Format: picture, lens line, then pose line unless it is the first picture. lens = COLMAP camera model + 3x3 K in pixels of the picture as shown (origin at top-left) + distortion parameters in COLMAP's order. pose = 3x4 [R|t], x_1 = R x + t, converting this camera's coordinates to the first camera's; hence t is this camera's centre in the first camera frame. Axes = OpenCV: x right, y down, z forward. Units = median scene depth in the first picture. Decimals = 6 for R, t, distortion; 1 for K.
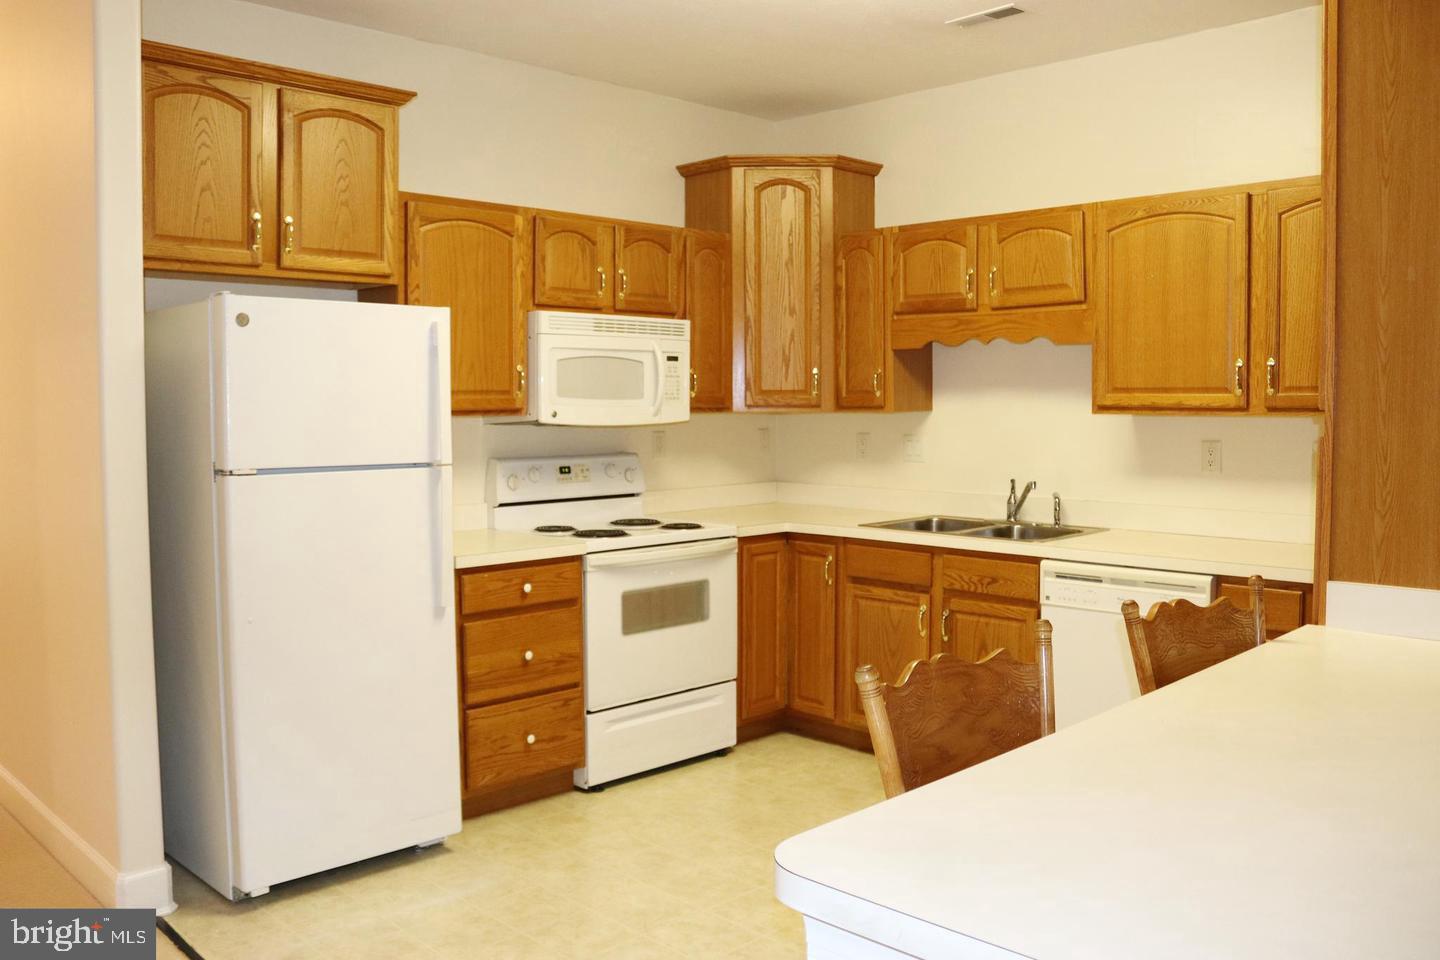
lens RADIAL K [[1183.6, 0, 718.6], [0, 1183.6, 472.5], [0, 0, 1]] dist [-0.157167, 0.128289]
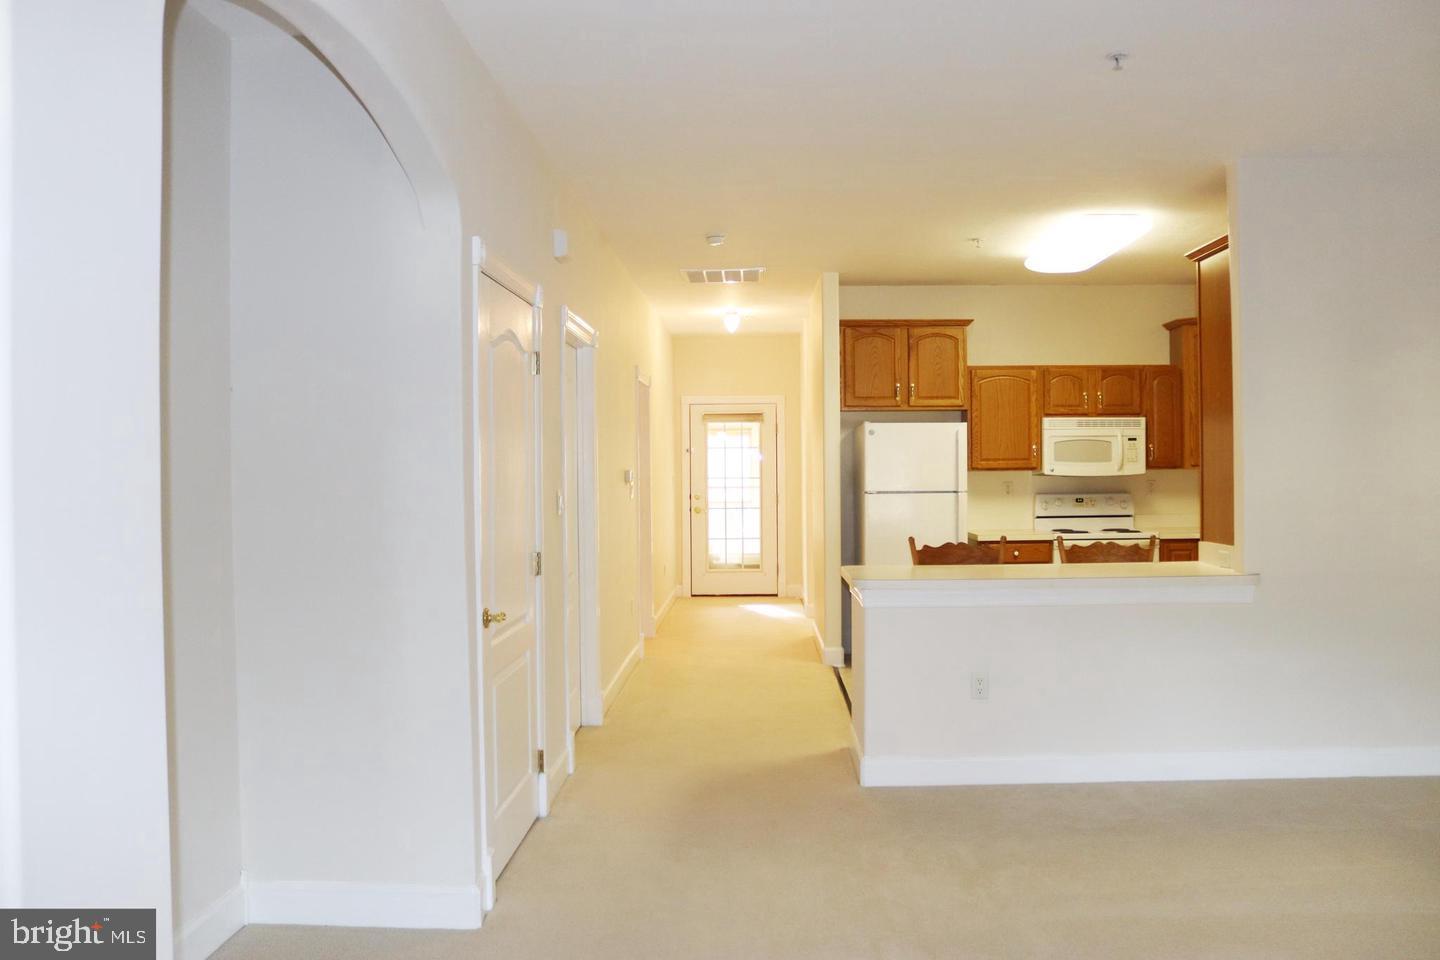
lens RADIAL K [[1183.6, 0, 727.9], [0, 1183.6, 482.2], [0, 0, 1]] dist [-0.157167, 0.128289]
pose [[0.693705, 0.003626, -0.720250, 0.916732], [-0.033606, 0.999061, -0.027338, 0.043329], [0.719475, 0.043169, 0.693175, -0.758954]]
